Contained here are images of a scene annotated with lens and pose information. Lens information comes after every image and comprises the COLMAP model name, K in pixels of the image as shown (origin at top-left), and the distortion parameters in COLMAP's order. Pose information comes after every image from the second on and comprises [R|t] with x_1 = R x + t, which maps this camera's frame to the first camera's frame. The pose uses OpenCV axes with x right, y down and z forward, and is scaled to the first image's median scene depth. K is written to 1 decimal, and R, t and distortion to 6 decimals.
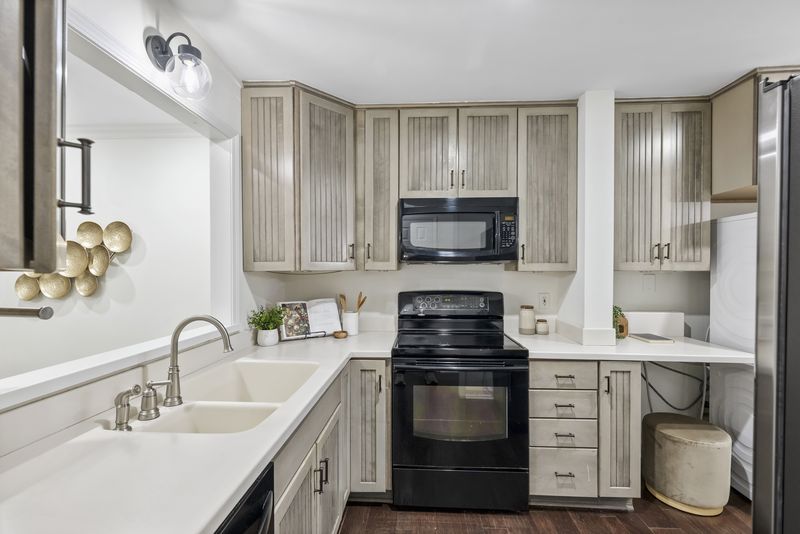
lens RADIAL K [[377.1, 0, 400.0], [0, 377.1, 267.0], [0, 0, 1]] dist [0.000286, 0.000089]
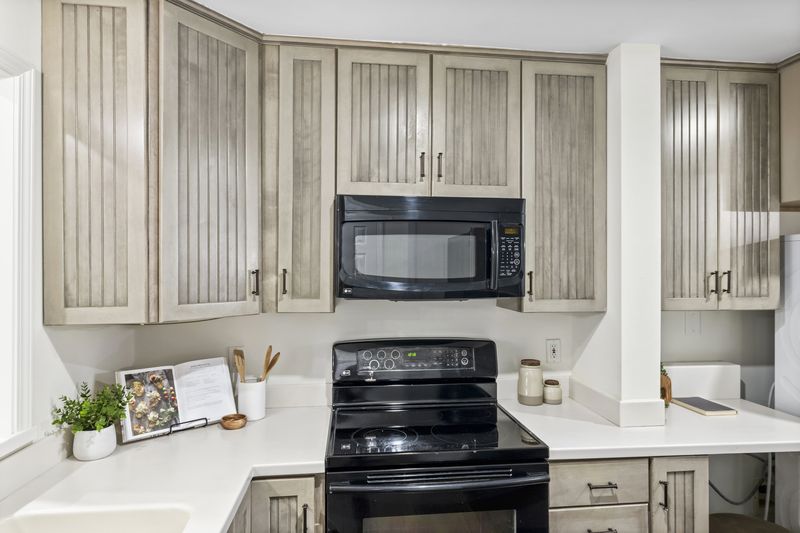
lens RADIAL K [[498.8, 0, 413.7], [0, 498.8, 261.9], [0, 0, 1]] dist [0.000124, 0.000306]
pose [[0.983694, 0.003503, 0.179817, -0.024386], [-0.001878, 0.999956, -0.009206, -0.067088], [-0.179841, 0.008718, 0.983657, 0.192309]]
